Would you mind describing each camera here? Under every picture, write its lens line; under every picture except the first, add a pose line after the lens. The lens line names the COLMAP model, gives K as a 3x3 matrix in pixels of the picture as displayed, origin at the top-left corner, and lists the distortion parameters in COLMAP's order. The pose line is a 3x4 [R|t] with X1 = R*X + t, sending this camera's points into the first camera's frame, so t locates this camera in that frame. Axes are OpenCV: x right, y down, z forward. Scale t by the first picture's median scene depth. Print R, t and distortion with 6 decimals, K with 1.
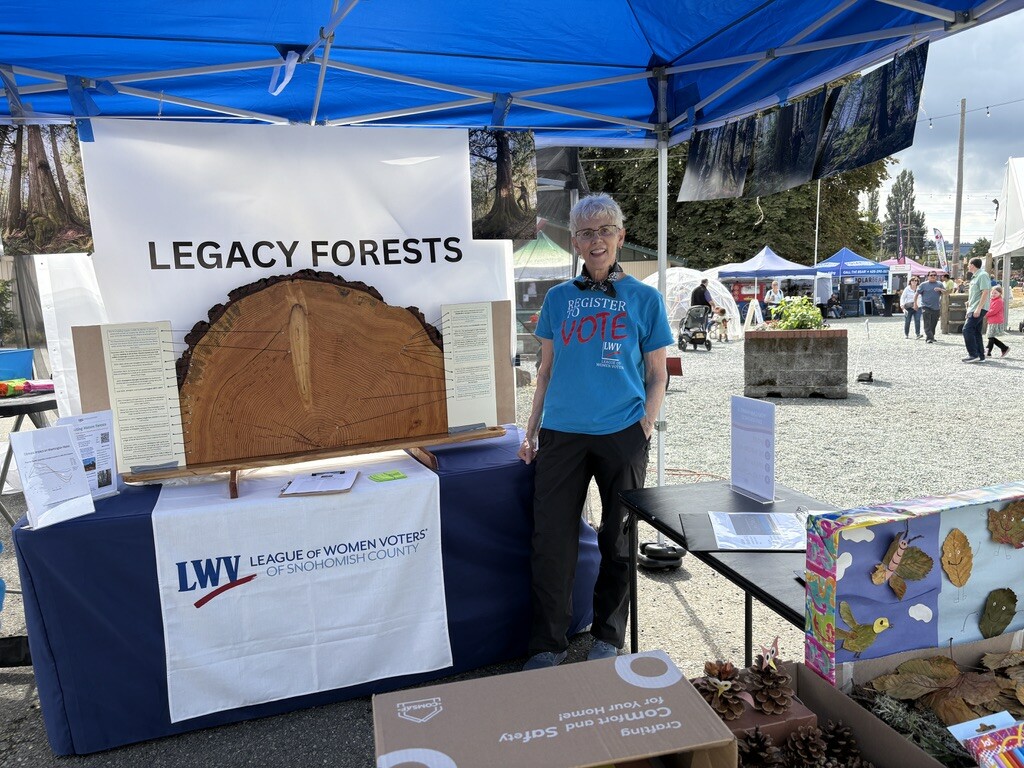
lens RADIAL K [[782.2, 0, 512.0], [0, 782.2, 384.0], [0, 0, 1]] dist [0.091831, -0.108483]
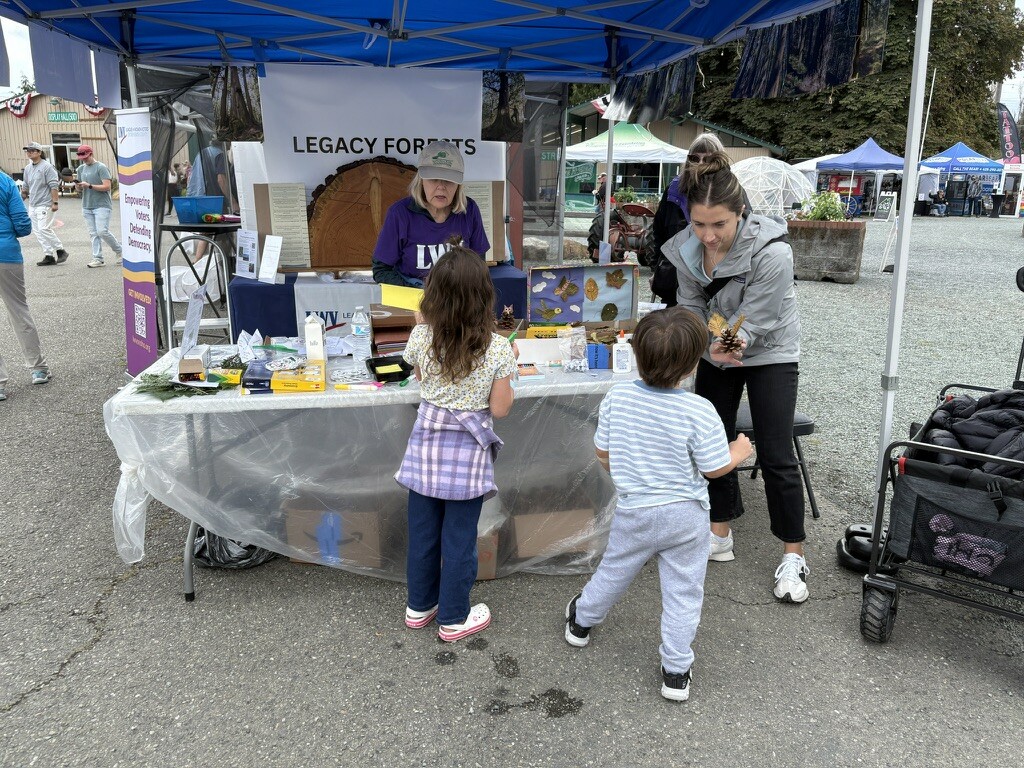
lens RADIAL K [[765.0, 0, 512.0], [0, 765.0, 384.0], [0, 0, 1]] dist [0.011607, 0.009079]
pose [[0.989860, 0.083278, -0.115070, 0.238648], [-0.064279, 0.985032, 0.159937, 0.052949], [0.126667, -0.150918, 0.980397, -0.623181]]
